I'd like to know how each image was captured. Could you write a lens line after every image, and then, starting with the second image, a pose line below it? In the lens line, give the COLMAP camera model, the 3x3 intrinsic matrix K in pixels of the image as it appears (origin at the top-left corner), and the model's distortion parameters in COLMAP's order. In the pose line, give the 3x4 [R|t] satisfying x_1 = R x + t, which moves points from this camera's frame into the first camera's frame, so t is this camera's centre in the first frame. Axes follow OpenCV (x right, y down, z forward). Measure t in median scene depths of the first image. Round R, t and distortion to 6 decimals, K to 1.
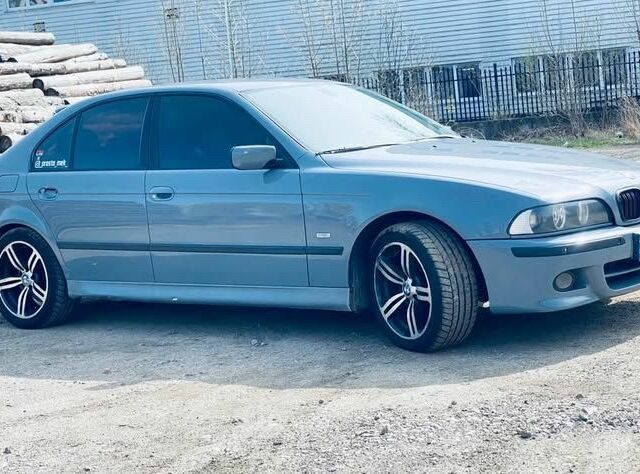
lens RADIAL K [[1282.6, 0, 320.0], [0, 1282.6, 237.0], [0, 0, 1]] dist [0.063483, 0.228541]
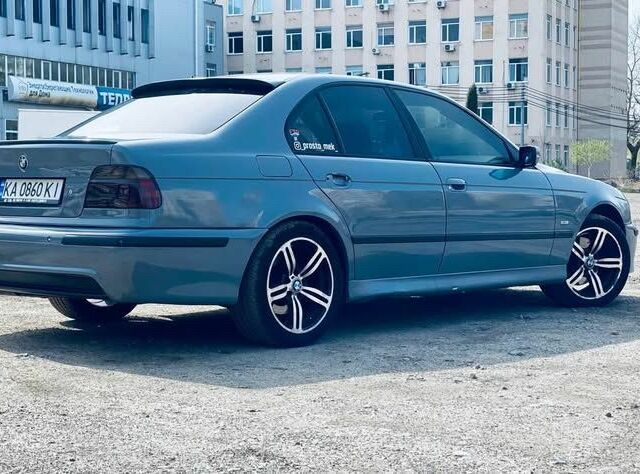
lens RADIAL K [[1282.6, 0, 320.0], [0, 1282.6, 237.0], [0, 0, 1]] dist [0.063483, 0.228541]
pose [[0.098895, 0.021219, 0.994872, -1.051813], [0.066490, 0.997397, -0.027882, 0.026536], [-0.992874, 0.068906, 0.097227, 0.921003]]
